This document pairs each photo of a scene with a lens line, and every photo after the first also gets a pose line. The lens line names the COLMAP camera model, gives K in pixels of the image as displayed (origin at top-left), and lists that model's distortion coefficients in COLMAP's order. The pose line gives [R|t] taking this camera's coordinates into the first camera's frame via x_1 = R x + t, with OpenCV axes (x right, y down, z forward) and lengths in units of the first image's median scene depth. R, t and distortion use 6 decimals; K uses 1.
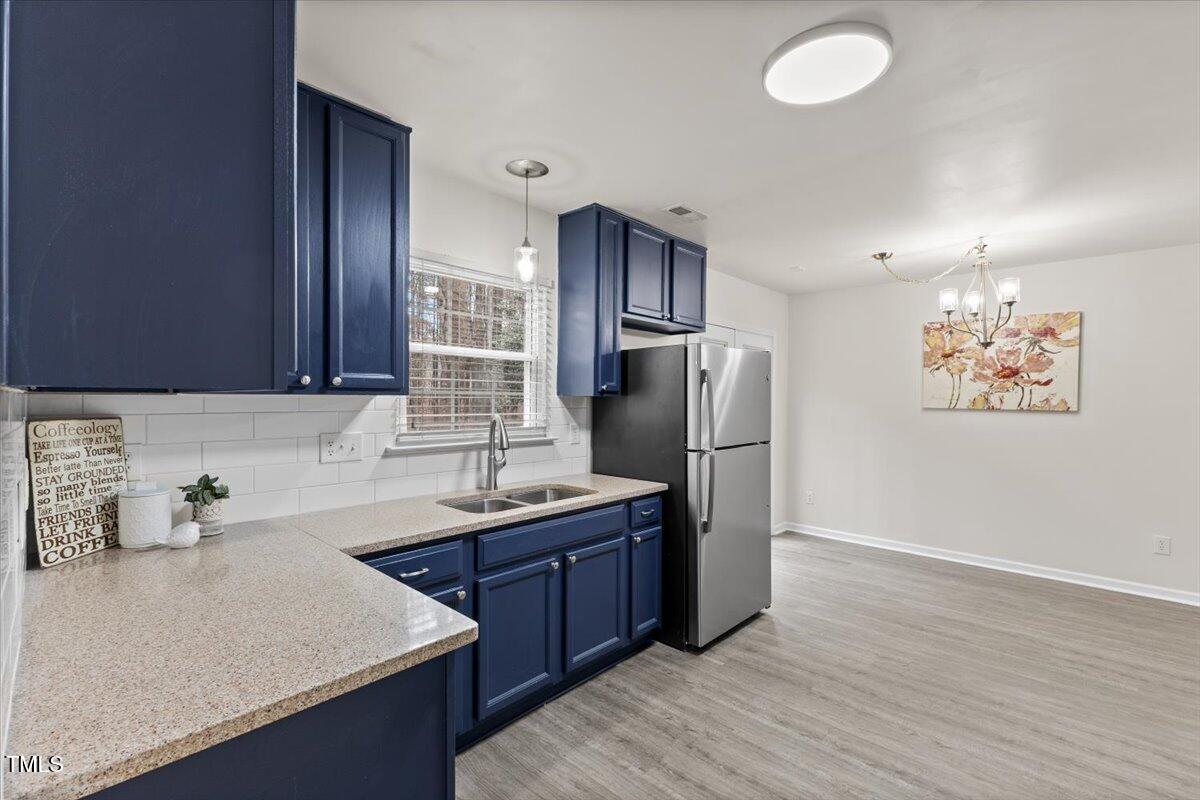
lens RADIAL K [[520.4, 0, 599.7], [0, 520.4, 400.6], [0, 0, 1]] dist [0.003169, 0.000231]
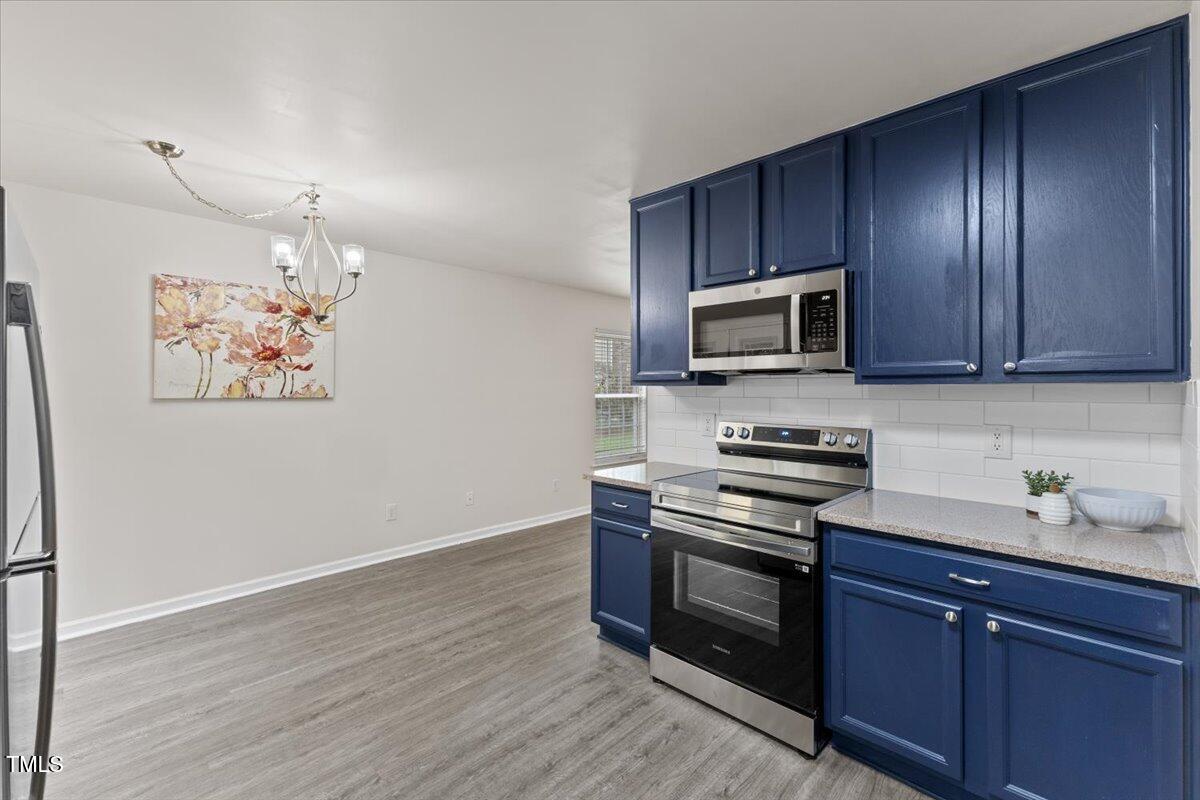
lens RADIAL K [[520.4, 0, 597.1], [0, 520.4, 385.5], [0, 0, 1]] dist [0.003169, 0.000231]
pose [[0.012303, -0.001898, 0.999923, -0.067034], [0.005525, 0.999983, 0.001831, -0.001658], [-0.999909, 0.005502, 0.012313, 0.565173]]
